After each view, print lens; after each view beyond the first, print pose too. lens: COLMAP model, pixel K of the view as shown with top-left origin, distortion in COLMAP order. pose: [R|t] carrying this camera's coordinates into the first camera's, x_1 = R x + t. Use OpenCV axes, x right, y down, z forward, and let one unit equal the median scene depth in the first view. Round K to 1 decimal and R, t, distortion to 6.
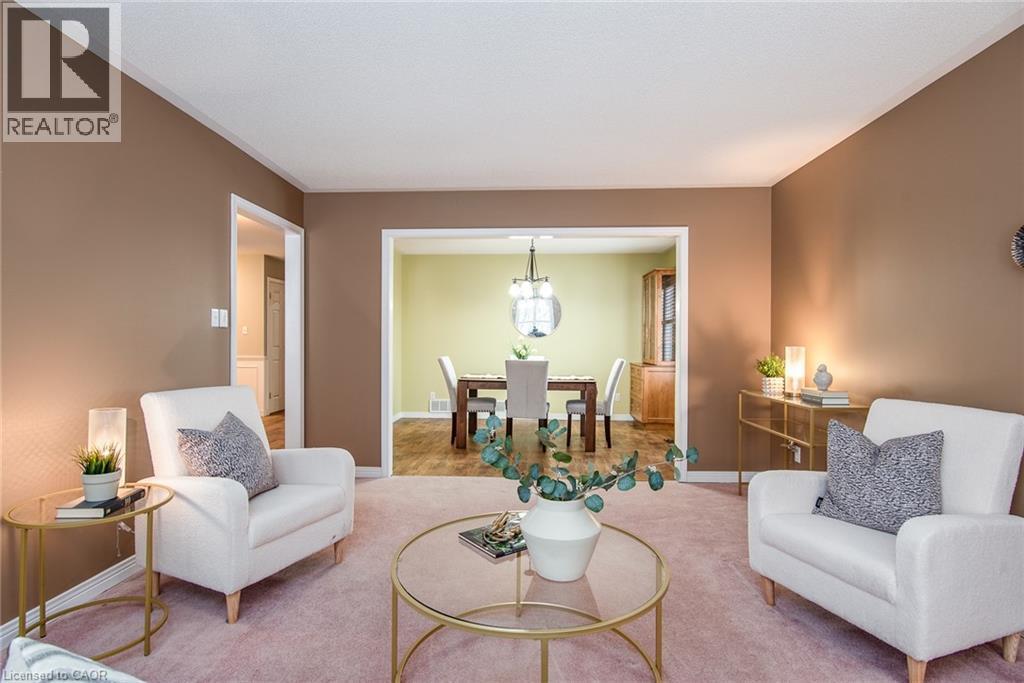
lens RADIAL K [[513.8, 0, 510.6], [0, 513.8, 333.7], [0, 0, 1]] dist [-0.002259, -0.000676]
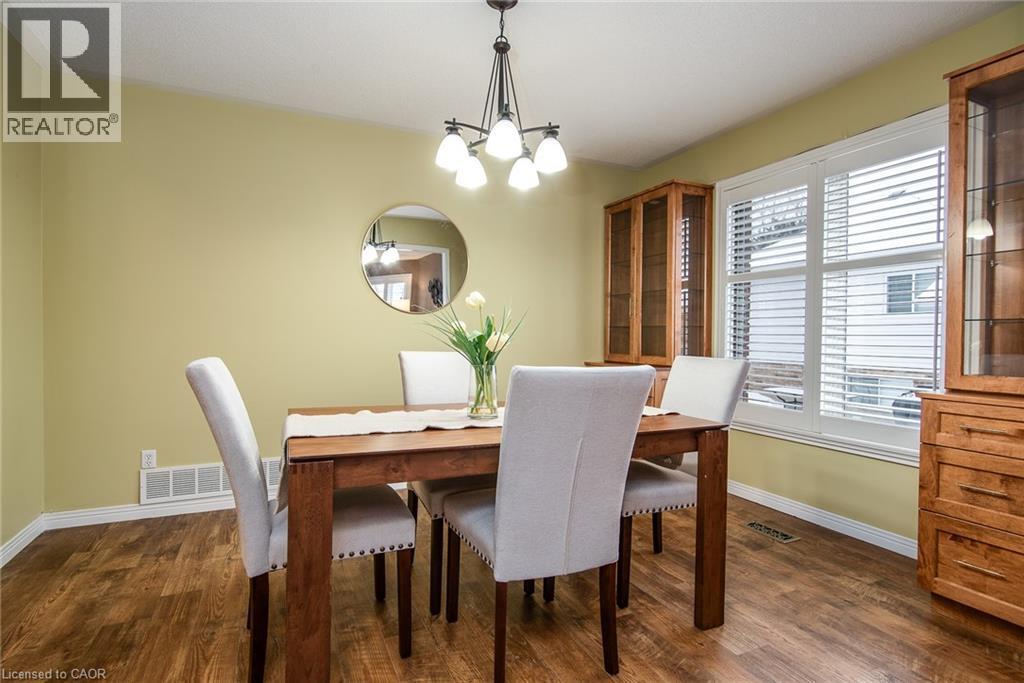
lens RADIAL K [[513.8, 0, 514.0], [0, 513.8, 334.2], [0, 0, 1]] dist [-0.002259, -0.000676]
pose [[0.889247, -0.000675, 0.457428, -0.097221], [-0.002541, 0.999976, 0.006415, 0.025852], [-0.457421, -0.006867, 0.889224, 0.613488]]
